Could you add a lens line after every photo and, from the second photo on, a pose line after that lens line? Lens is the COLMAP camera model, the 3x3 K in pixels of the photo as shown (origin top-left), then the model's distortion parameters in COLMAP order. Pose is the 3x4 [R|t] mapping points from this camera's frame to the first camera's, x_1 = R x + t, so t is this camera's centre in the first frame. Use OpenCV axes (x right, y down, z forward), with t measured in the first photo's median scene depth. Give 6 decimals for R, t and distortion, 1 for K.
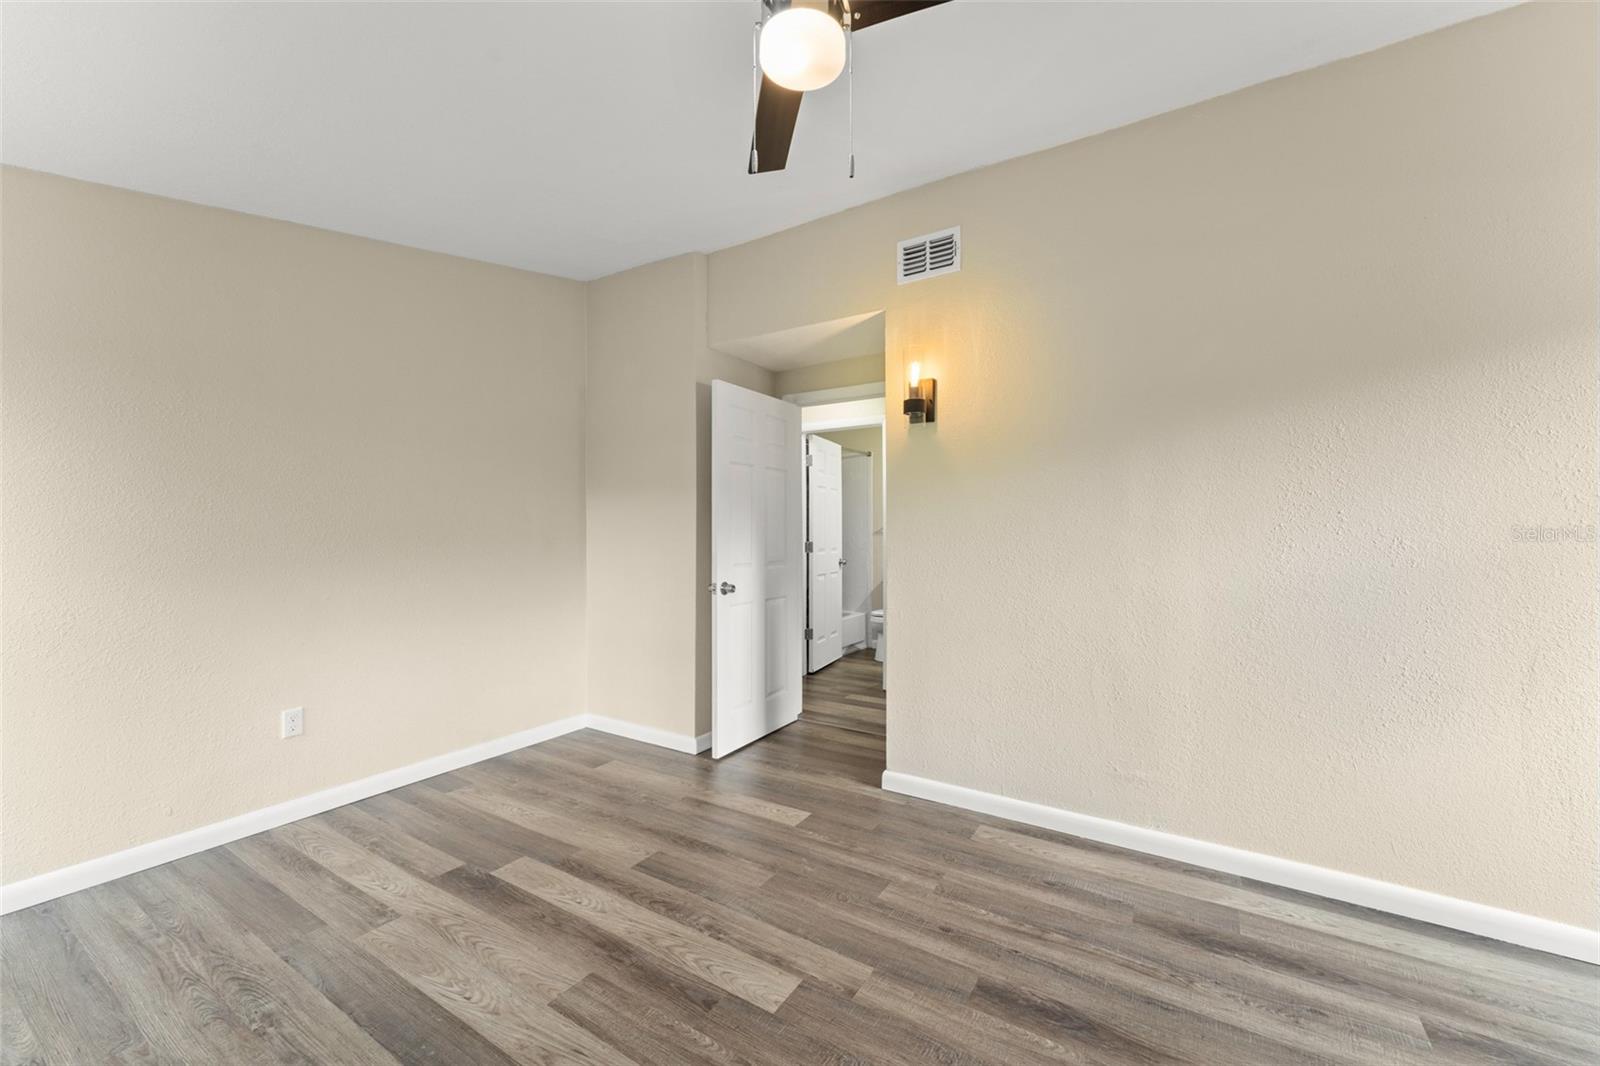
lens RADIAL K [[639.6, 0, 790.5], [0, 639.6, 529.1], [0, 0, 1]] dist [0.000584, -0.000002]
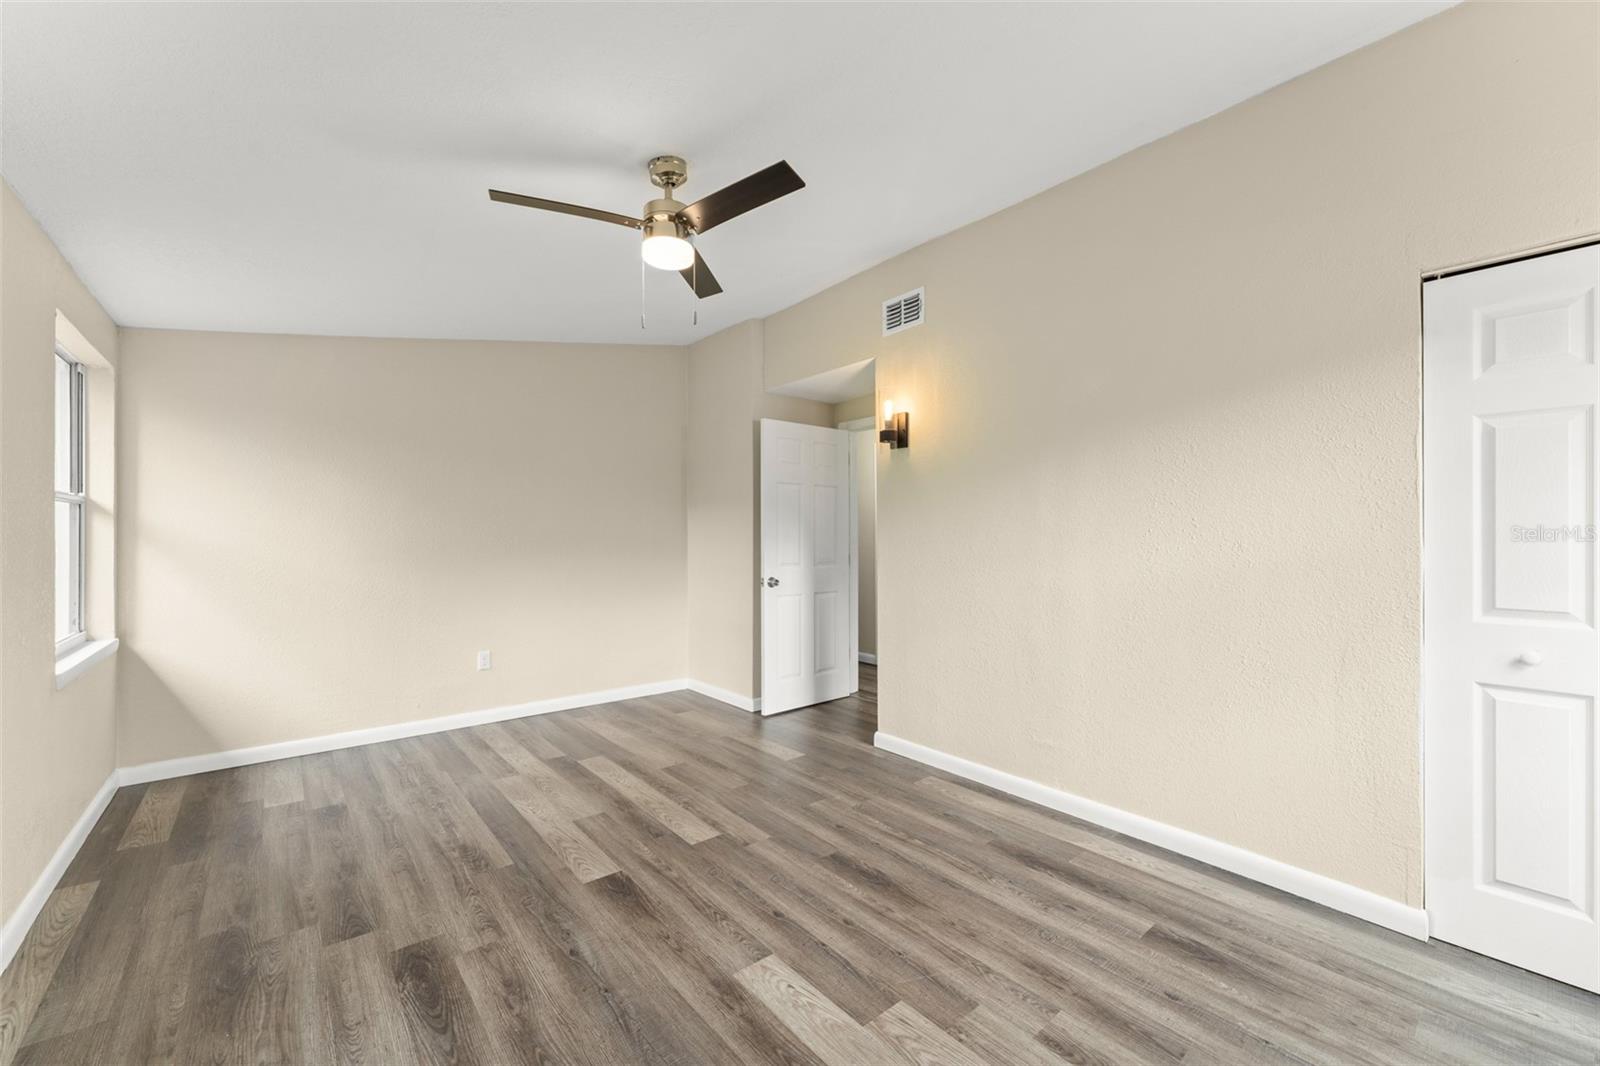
lens RADIAL K [[639.6, 0, 787.1], [0, 639.6, 537.3], [0, 0, 1]] dist [0.000584, -0.000002]
pose [[0.948760, -0.001970, -0.315991, 0.522359], [0.002444, 0.999996, 0.001104, 0.002481], [0.315988, -0.001820, 0.948762, -0.309484]]
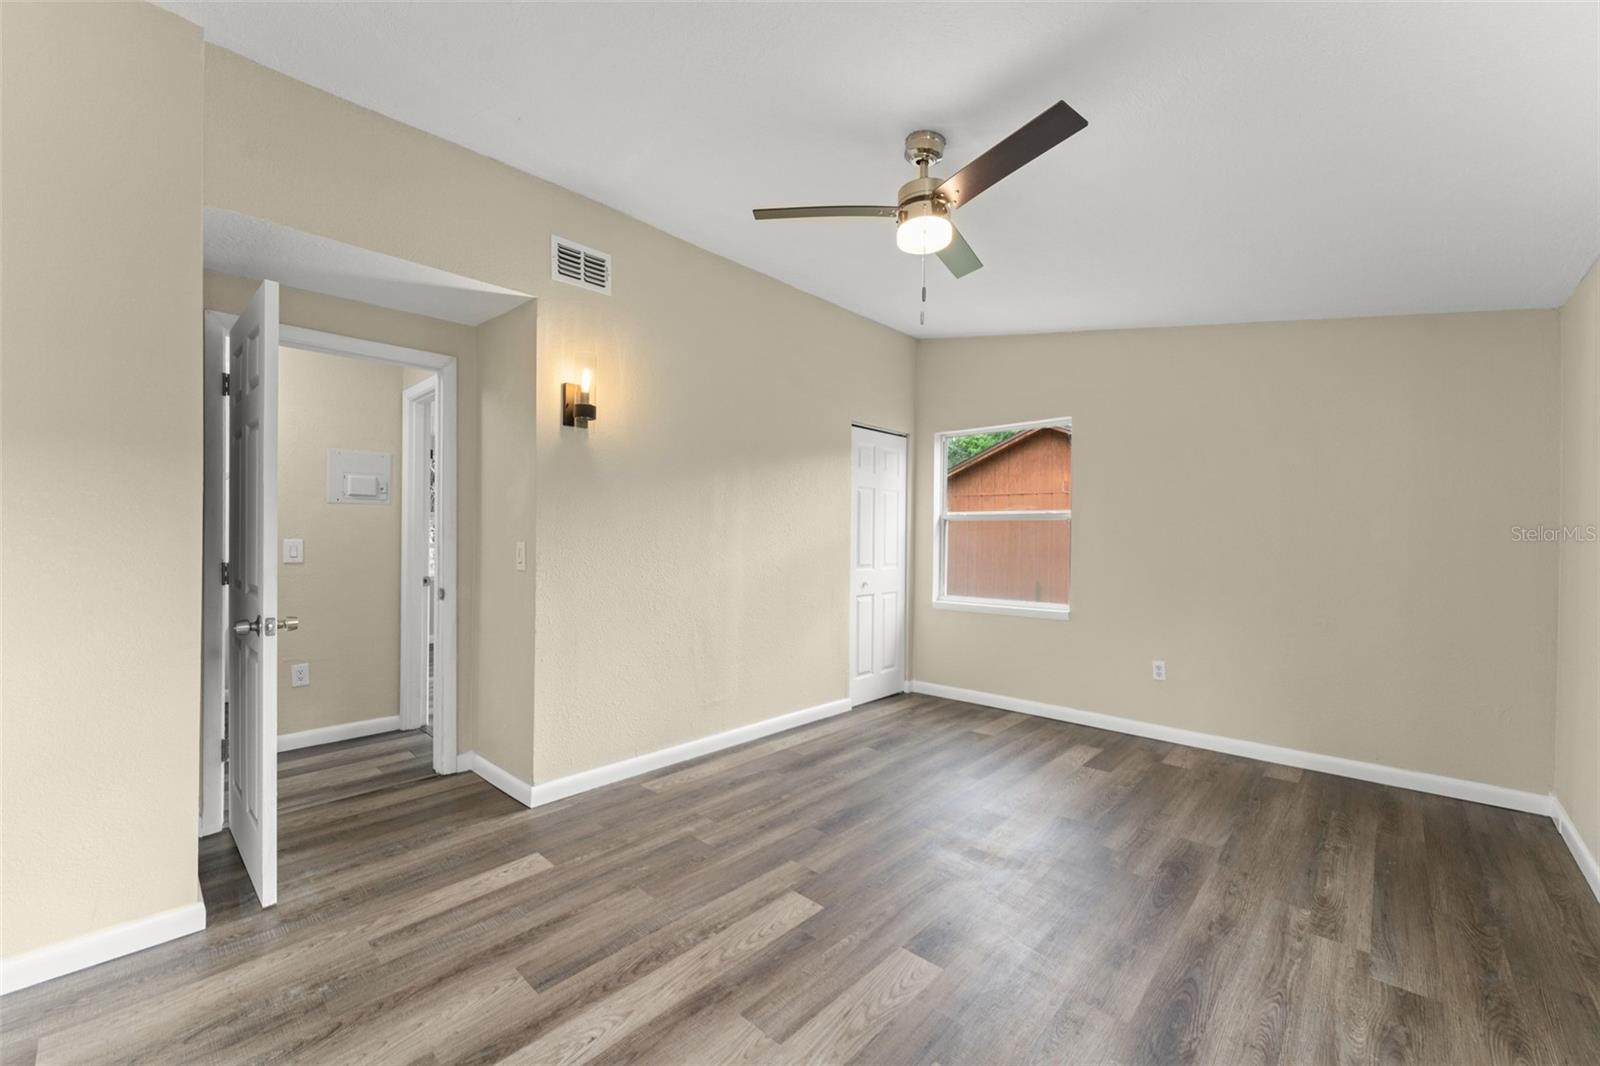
lens RADIAL K [[639.6, 0, 805.2], [0, 639.6, 537.5], [0, 0, 1]] dist [0.000584, -0.000002]
pose [[0.168452, -0.003531, 0.985703, -0.990313], [-0.009755, 0.999939, 0.005249, 0.000460], [-0.985662, -0.010500, 0.168408, 0.626453]]
